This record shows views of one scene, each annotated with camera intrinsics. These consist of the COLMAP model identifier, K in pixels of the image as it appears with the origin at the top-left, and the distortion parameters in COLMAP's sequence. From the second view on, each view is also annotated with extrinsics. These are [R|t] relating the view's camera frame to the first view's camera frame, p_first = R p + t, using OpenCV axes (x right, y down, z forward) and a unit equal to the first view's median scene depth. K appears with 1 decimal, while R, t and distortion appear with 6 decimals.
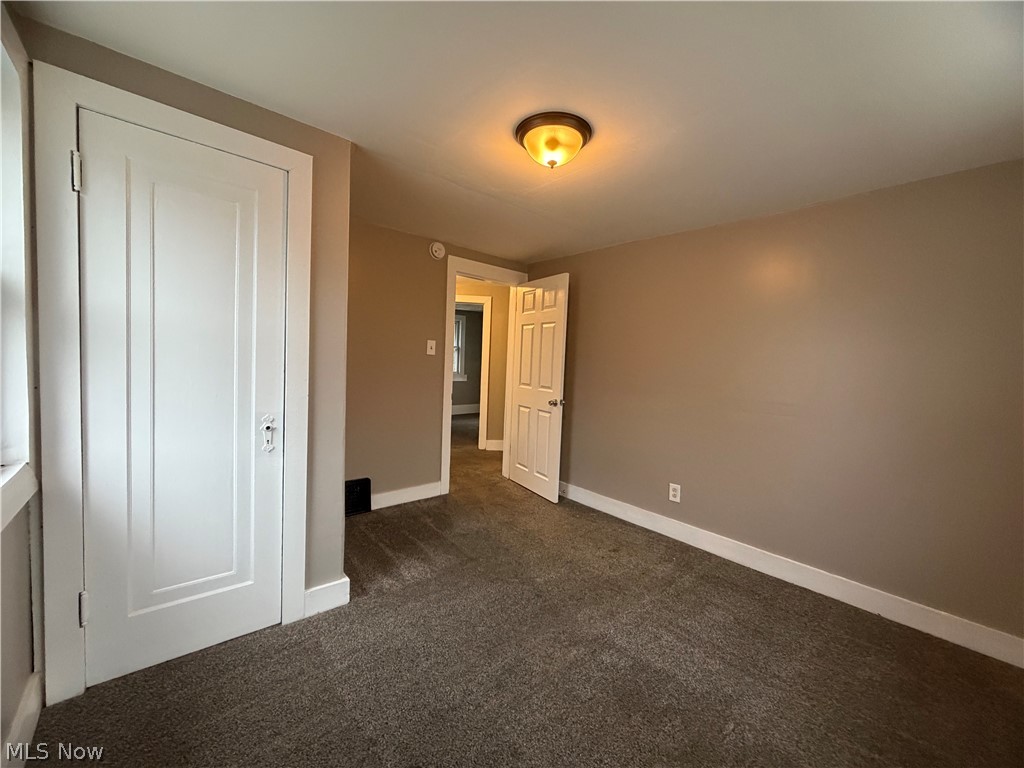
lens RADIAL K [[407.3, 0, 511.1], [0, 407.3, 384.3], [0, 0, 1]] dist [-0.000761, 0.000609]
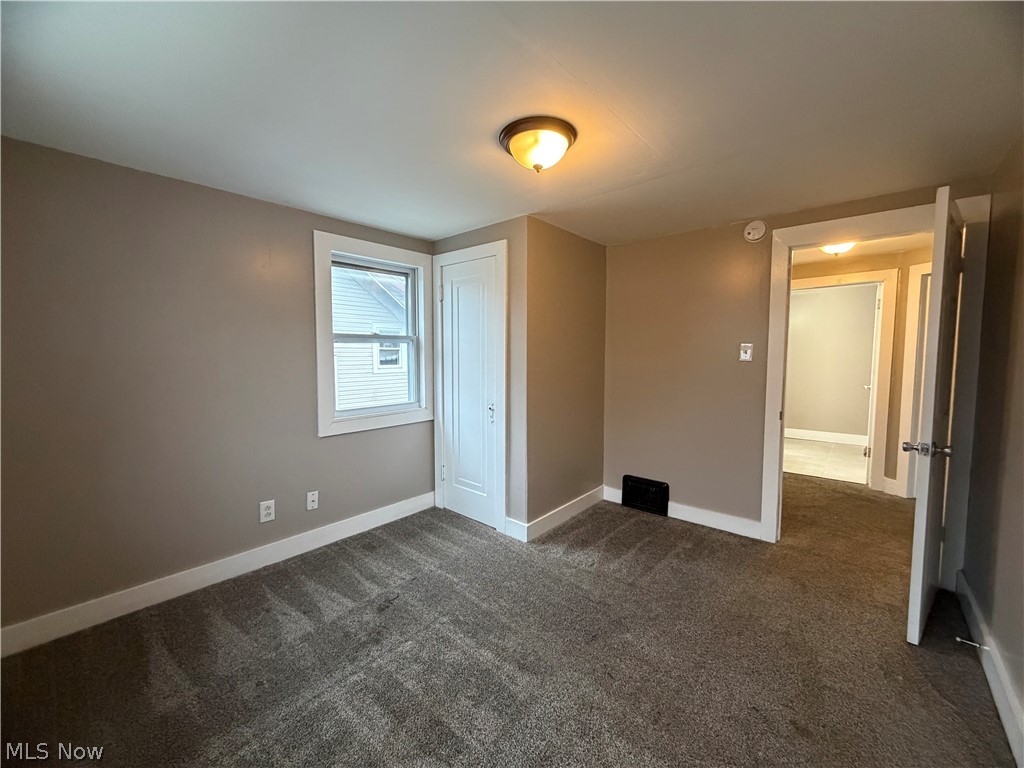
lens RADIAL K [[407.3, 0, 509.5], [0, 407.3, 381.1], [0, 0, 1]] dist [-0.000761, 0.000609]
pose [[0.130521, 0.019266, -0.991258, 0.764067], [-0.052031, 0.998567, 0.012557, -0.022521], [0.990079, 0.049937, 0.131336, 0.586775]]
